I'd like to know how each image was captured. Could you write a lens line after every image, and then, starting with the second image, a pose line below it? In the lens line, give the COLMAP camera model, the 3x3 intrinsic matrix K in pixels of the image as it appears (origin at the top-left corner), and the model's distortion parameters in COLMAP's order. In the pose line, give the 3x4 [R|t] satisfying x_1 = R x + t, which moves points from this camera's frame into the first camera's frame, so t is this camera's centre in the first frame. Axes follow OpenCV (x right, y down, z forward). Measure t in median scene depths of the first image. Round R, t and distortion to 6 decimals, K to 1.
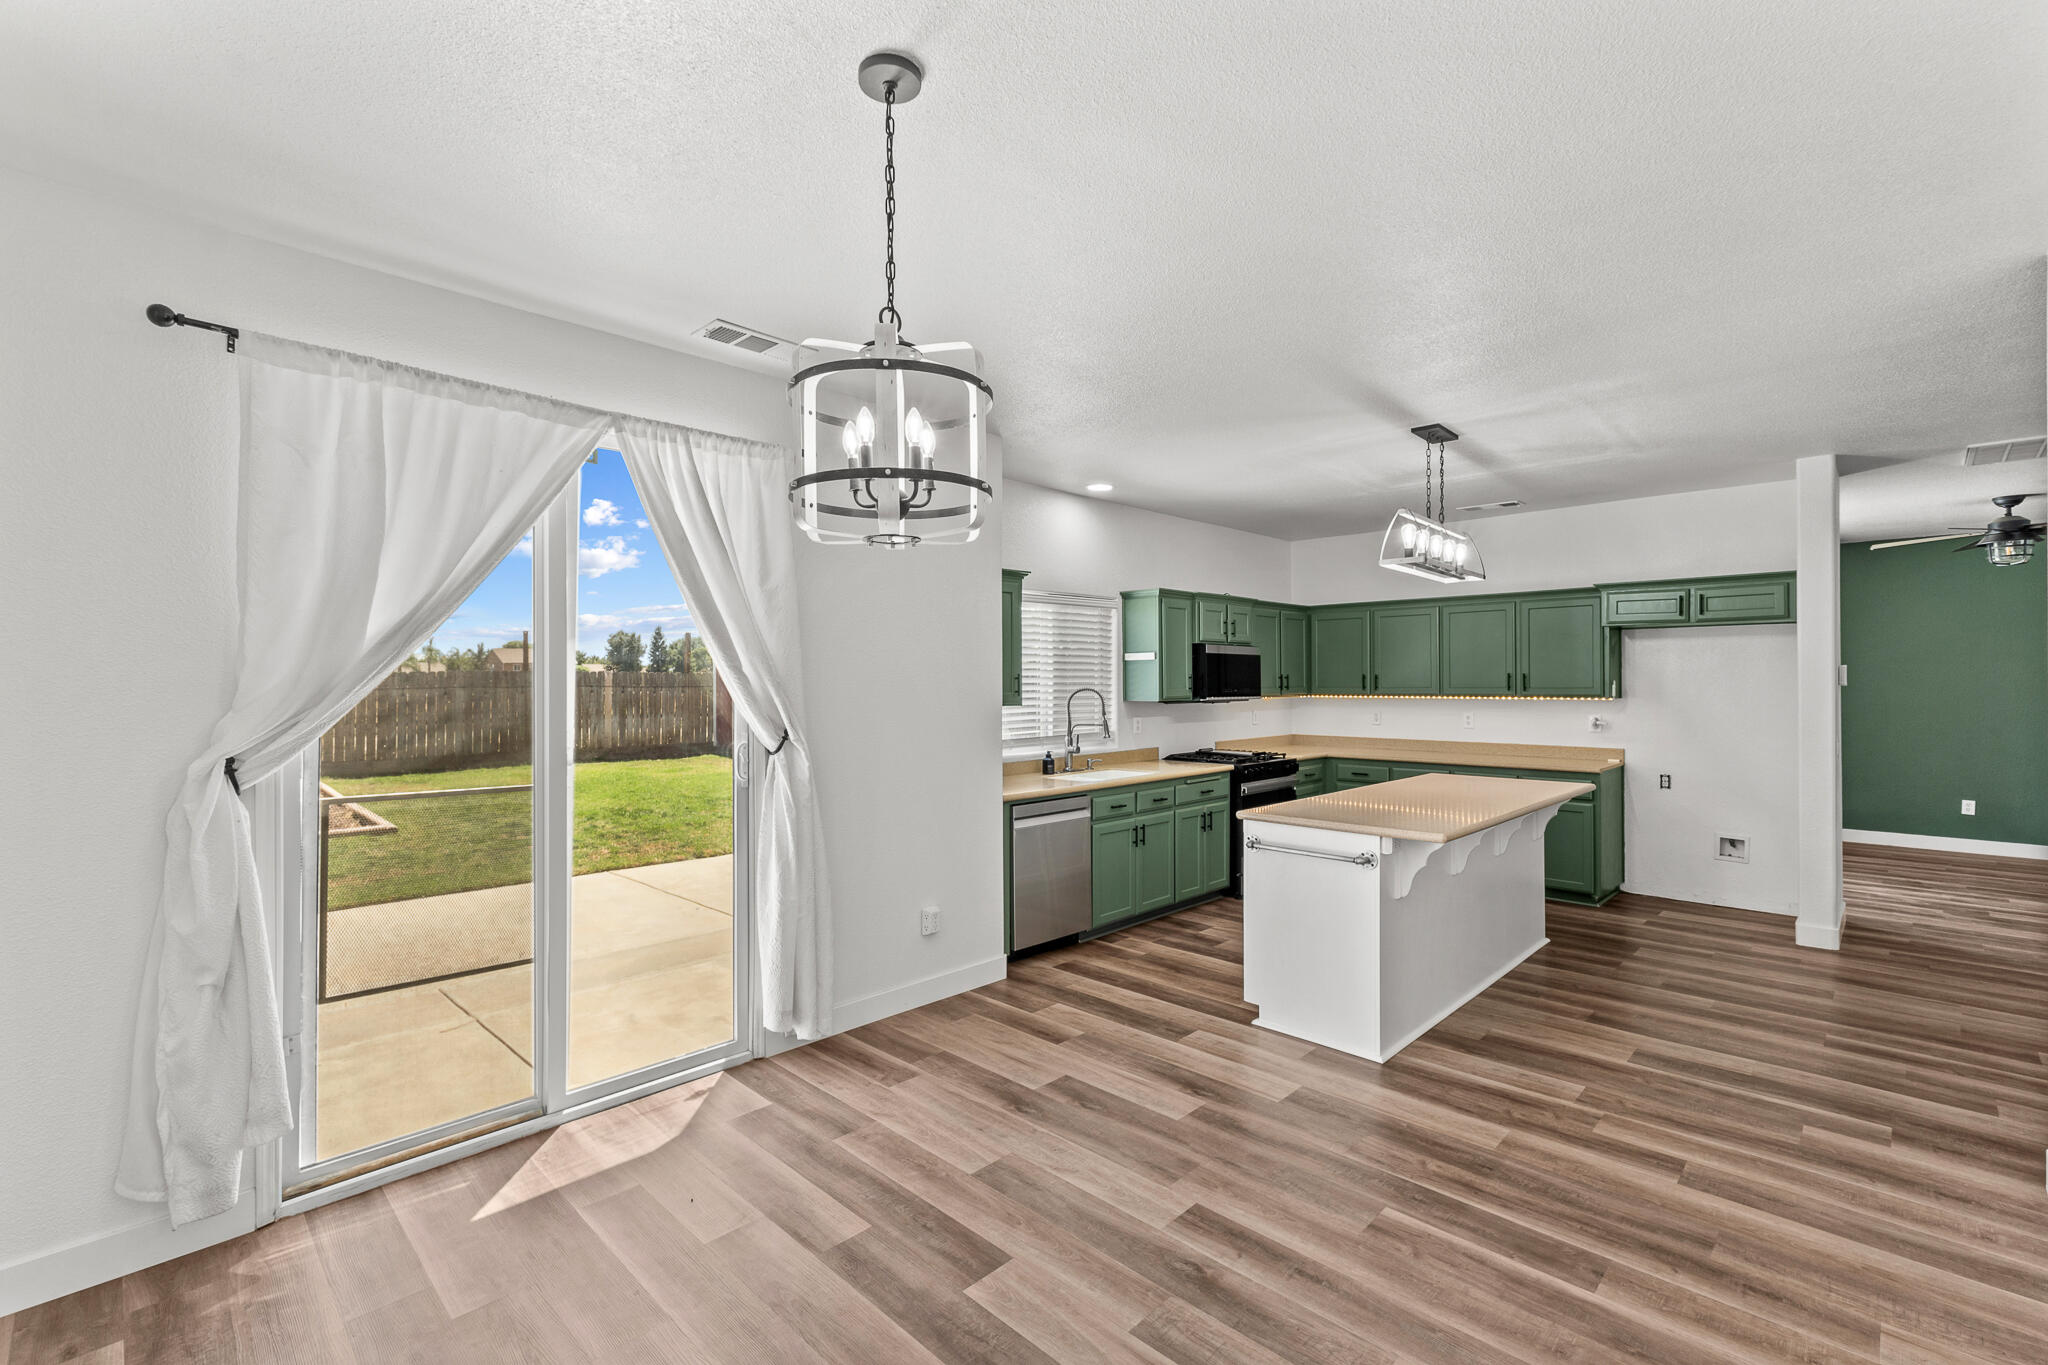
lens RADIAL K [[883.6, 0, 1021.8], [0, 883.6, 679.2], [0, 0, 1]] dist [0.009801, -0.000921]
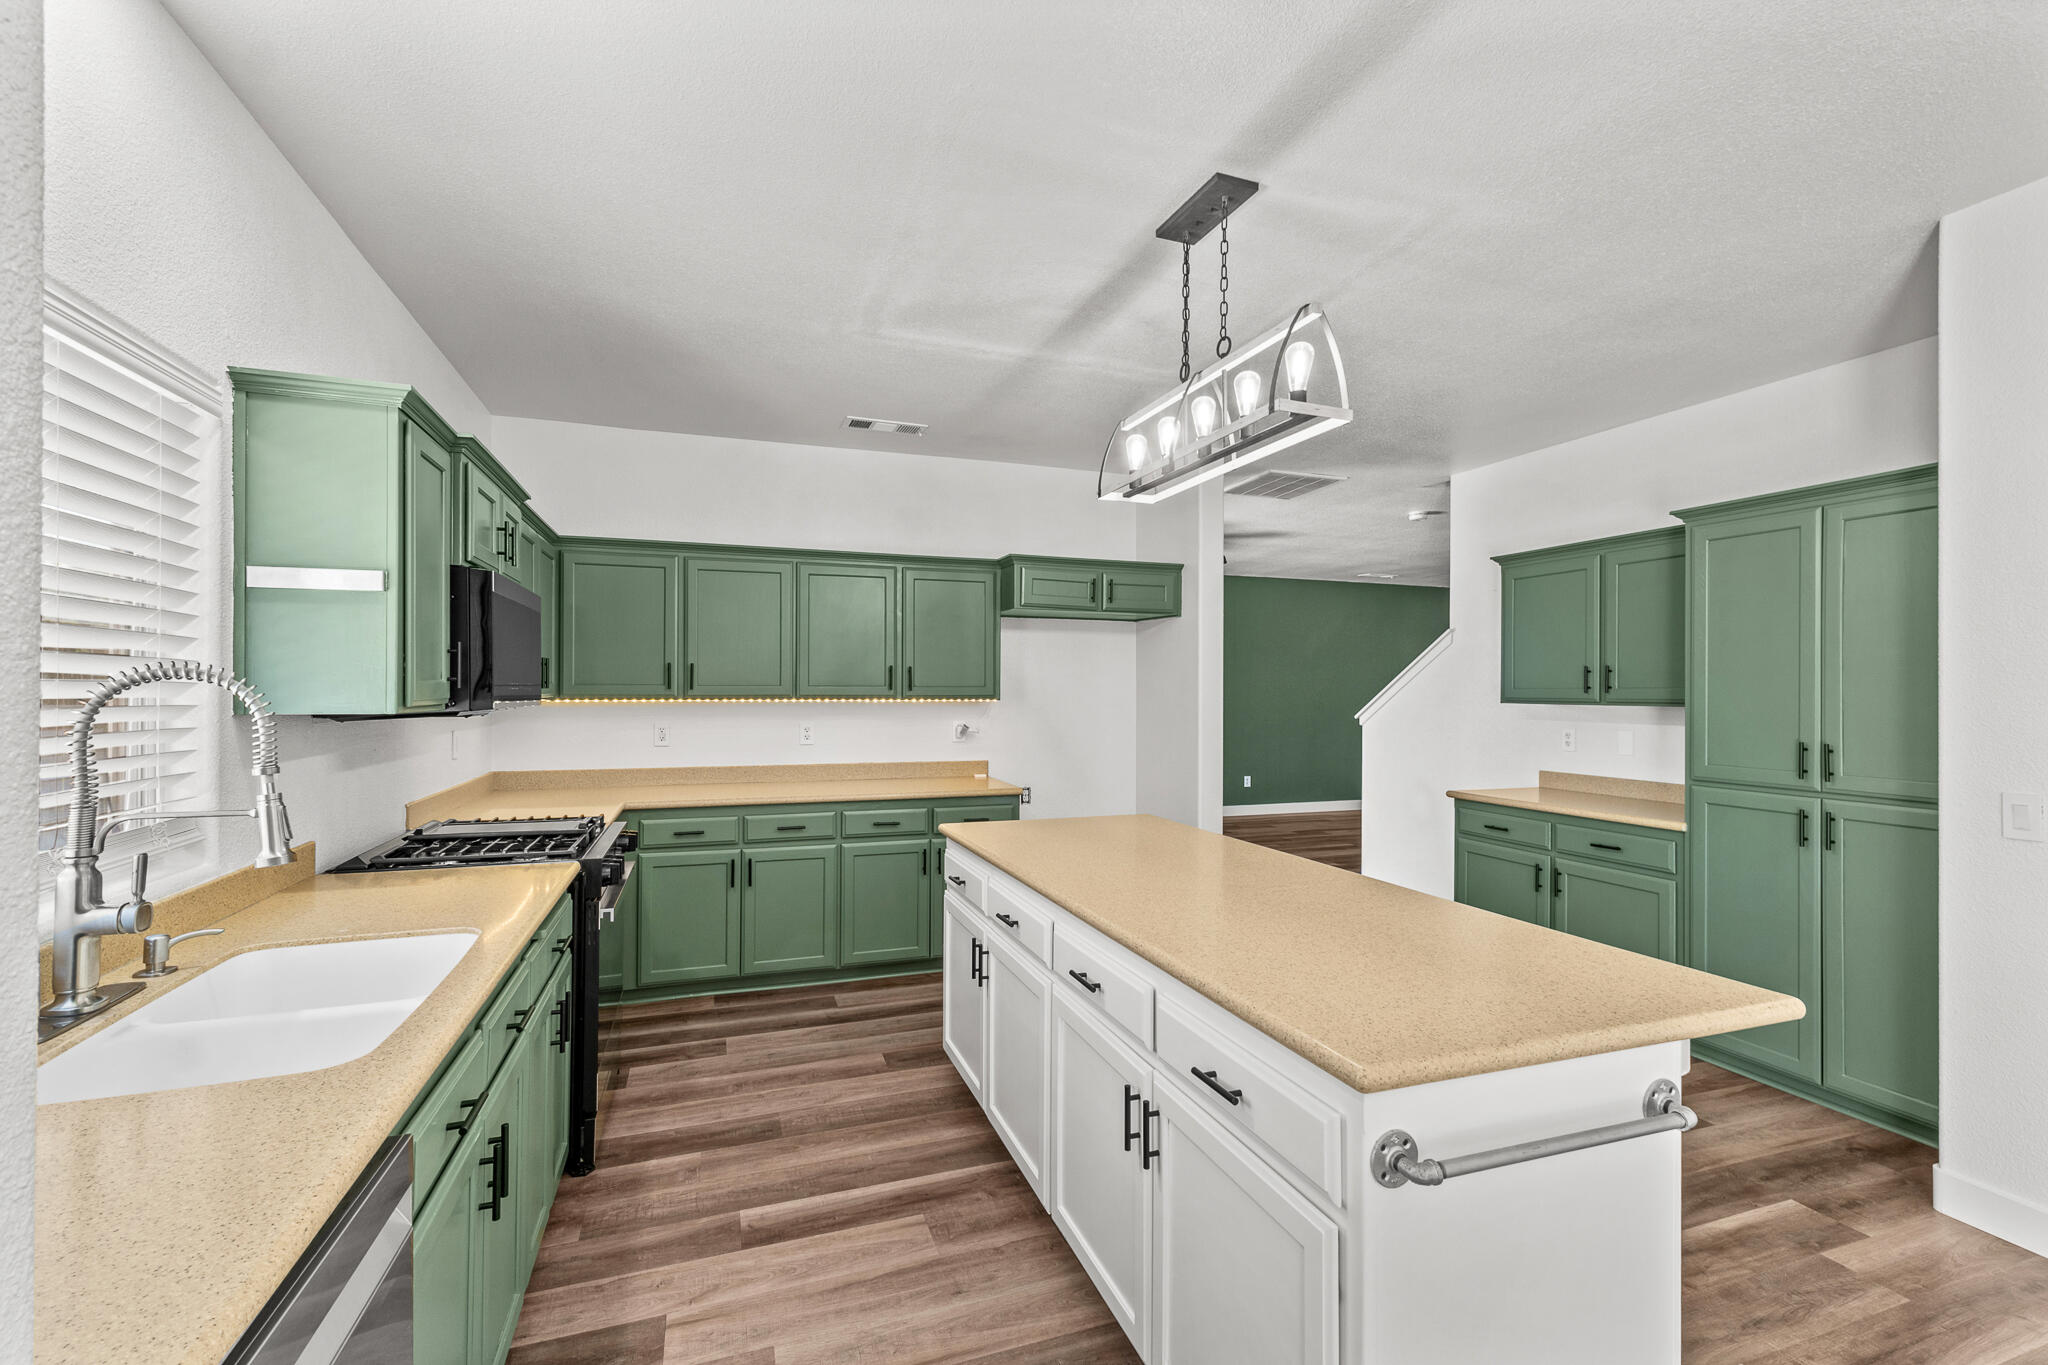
lens RADIAL K [[883.6, 0, 1023.7], [0, 883.6, 686.1], [0, 0, 1]] dist [0.009801, -0.000921]
pose [[0.435467, 0.010290, 0.900146, -0.056401], [-0.008021, 0.999939, -0.007550, 0.017071], [-0.900169, -0.003933, 0.435523, 0.713159]]
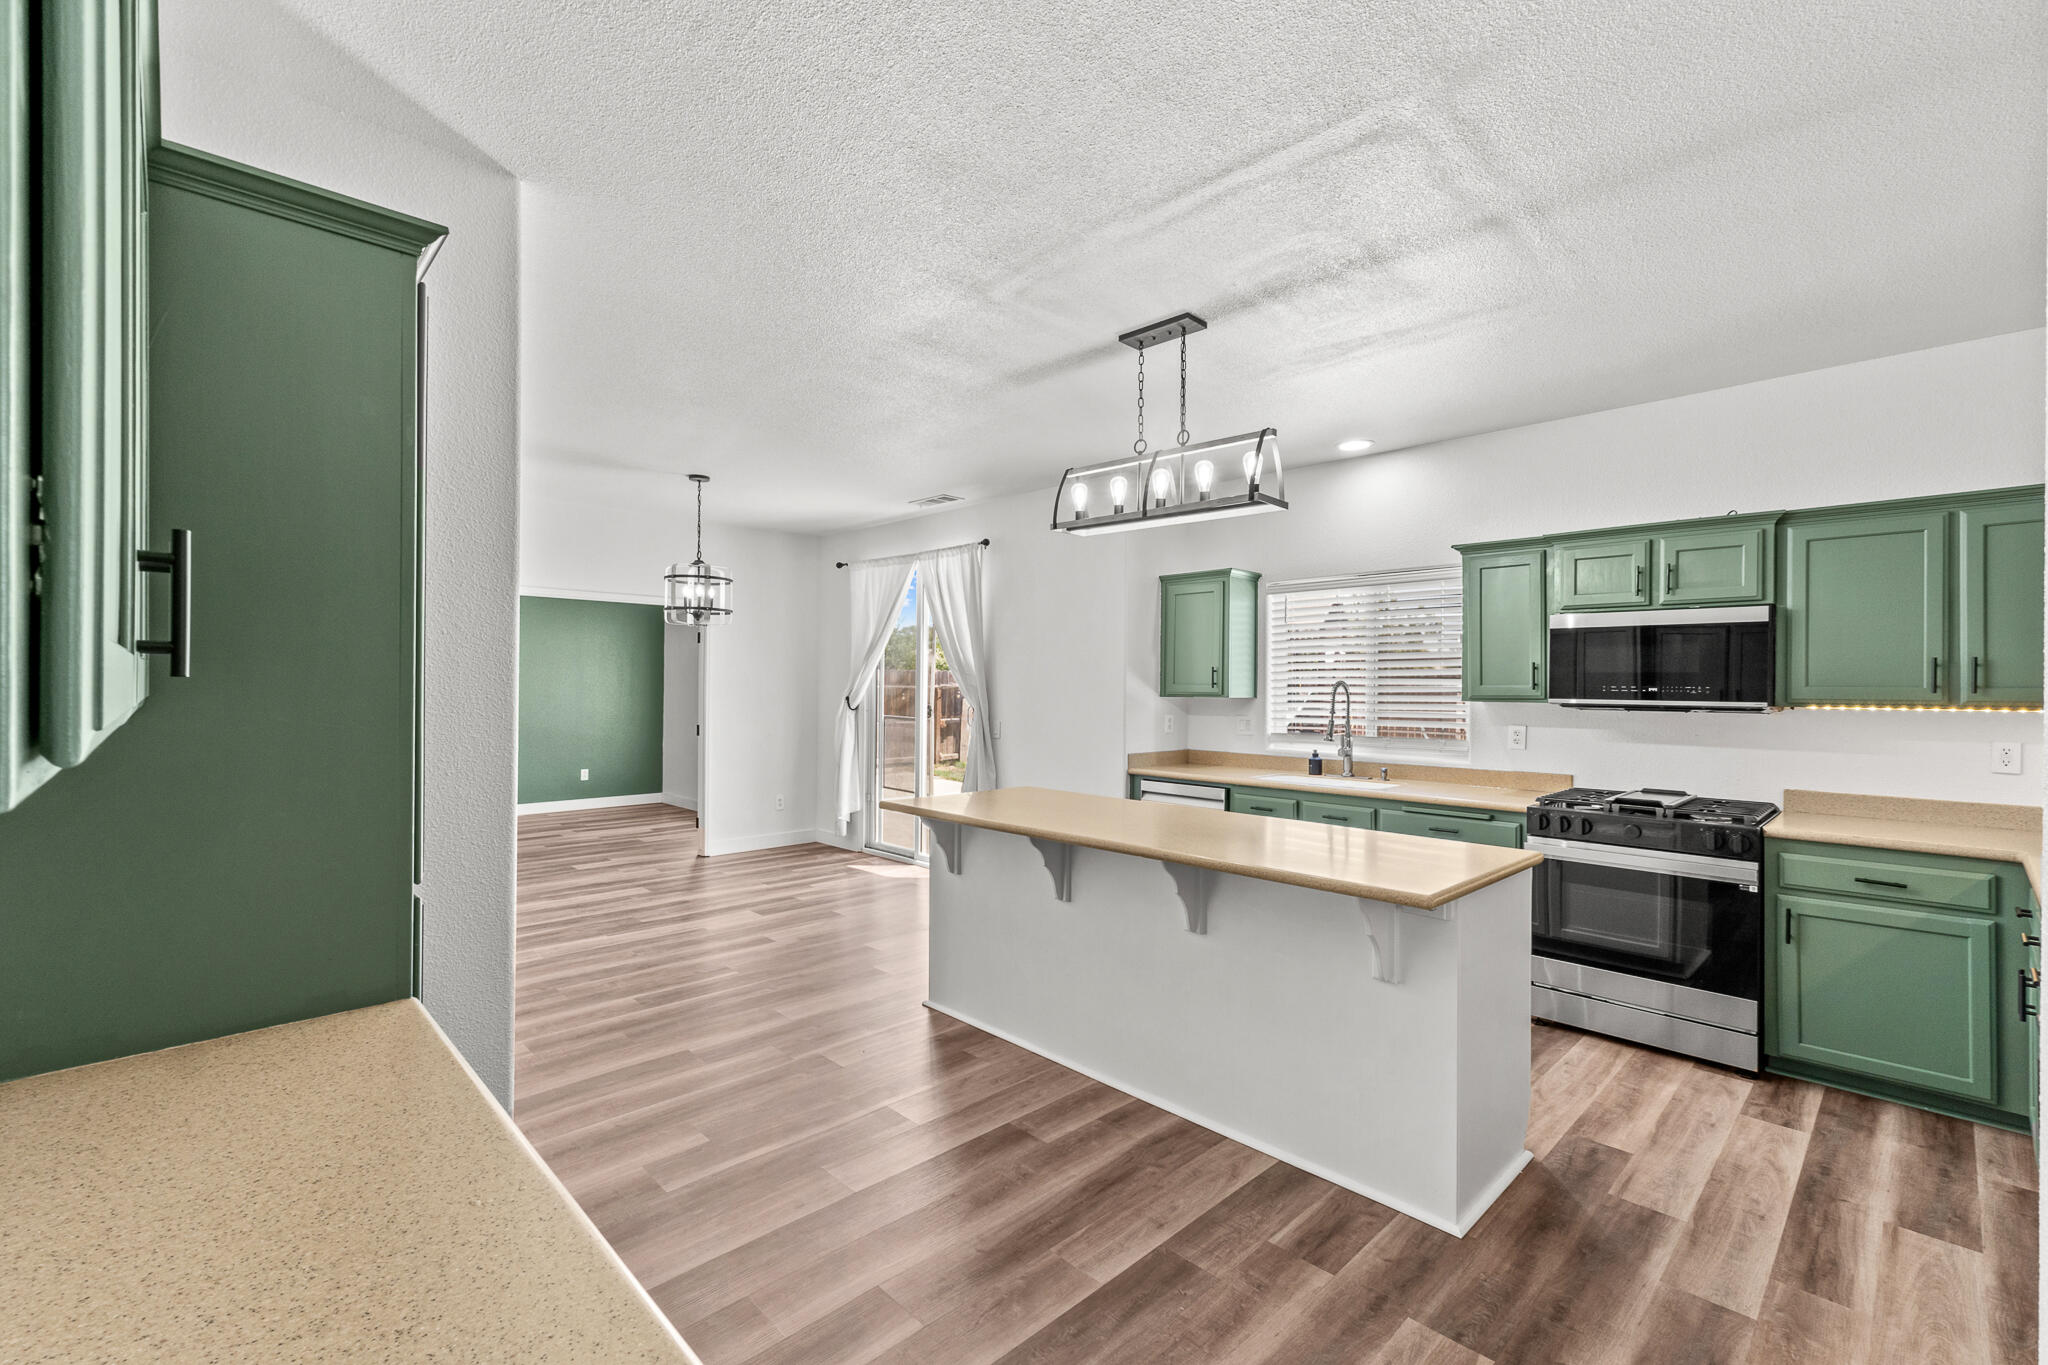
lens RADIAL K [[883.6, 0, 1030.9], [0, 883.6, 679.0], [0, 0, 1]] dist [0.009801, -0.000921]
pose [[-0.012774, -0.004317, -0.999909, 0.998970], [-0.005840, 0.999974, -0.004243, 0.013632], [0.999901, 0.005786, -0.012799, 0.746837]]
